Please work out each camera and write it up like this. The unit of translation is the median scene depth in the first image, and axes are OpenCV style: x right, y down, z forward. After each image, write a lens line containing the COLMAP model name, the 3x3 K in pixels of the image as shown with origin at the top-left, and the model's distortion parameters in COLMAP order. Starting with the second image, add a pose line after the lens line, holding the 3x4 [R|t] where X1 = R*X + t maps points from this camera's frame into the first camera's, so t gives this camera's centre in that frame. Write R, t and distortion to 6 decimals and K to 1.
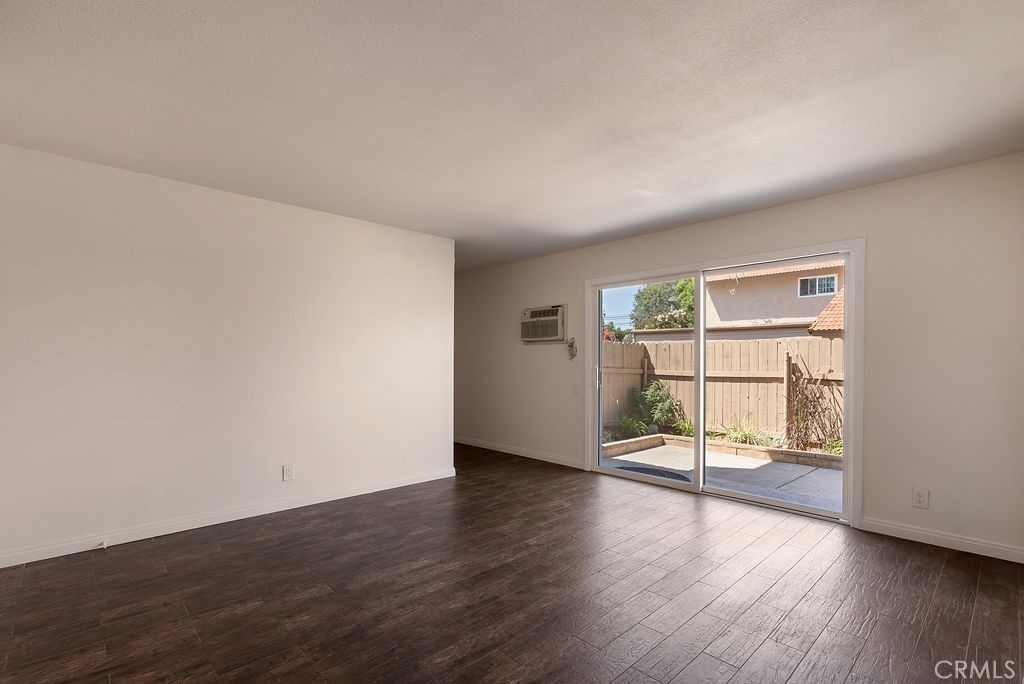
lens RADIAL K [[475.1, 0, 513.0], [0, 475.1, 353.6], [0, 0, 1]] dist [-0.013343, 0.008107]
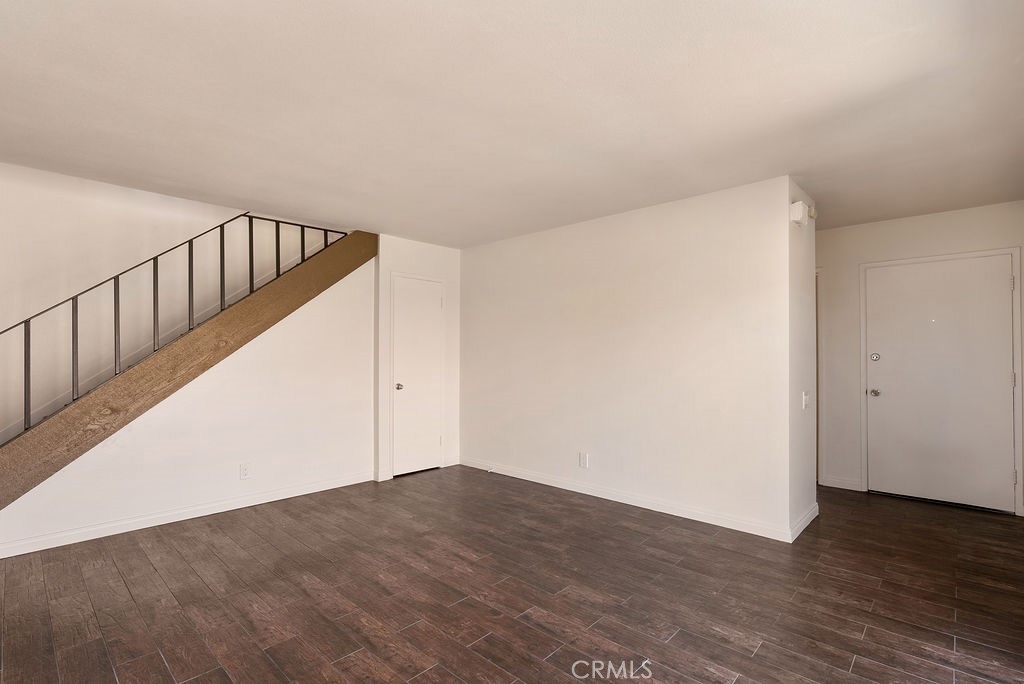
lens RADIAL K [[475.1, 0, 517.4], [0, 475.1, 358.9], [0, 0, 1]] dist [-0.013343, 0.008107]
pose [[0.068269, 0.004146, -0.997658, 0.734370], [0.006227, 0.999970, 0.004582, 0.004989], [0.997648, -0.006525, 0.068241, 0.890796]]
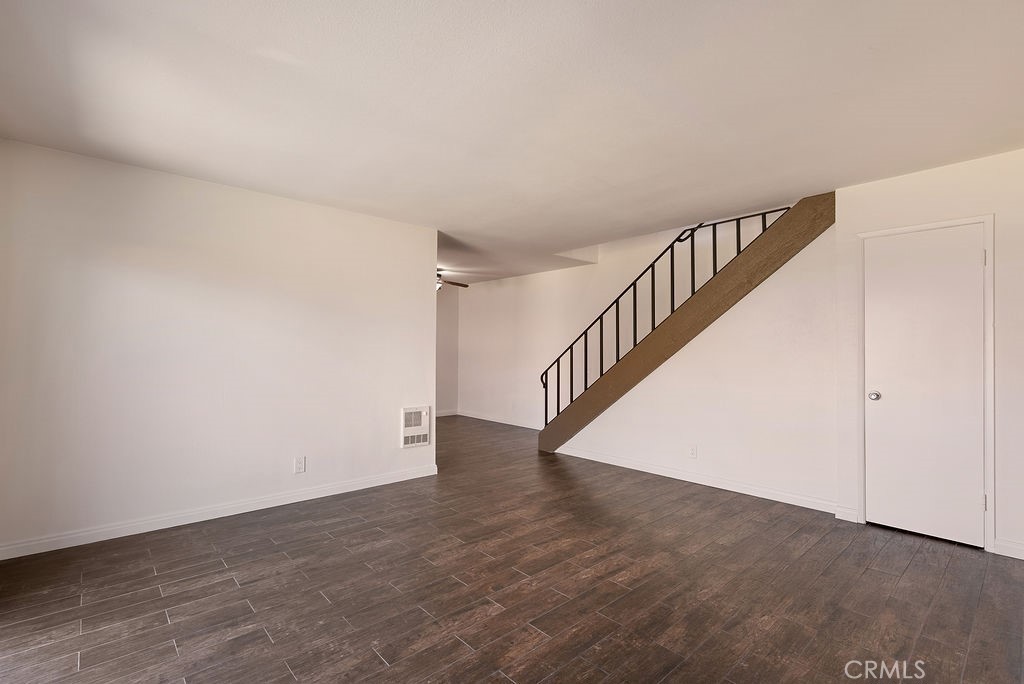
lens RADIAL K [[475.1, 0, 511.2], [0, 475.1, 342.5], [0, 0, 1]] dist [-0.013343, 0.008107]
pose [[-0.999423, -0.003686, 0.033758, -0.007142], [-0.004456, 0.999731, -0.022744, 0.009521], [-0.033665, -0.022881, -0.999171, 1.662483]]
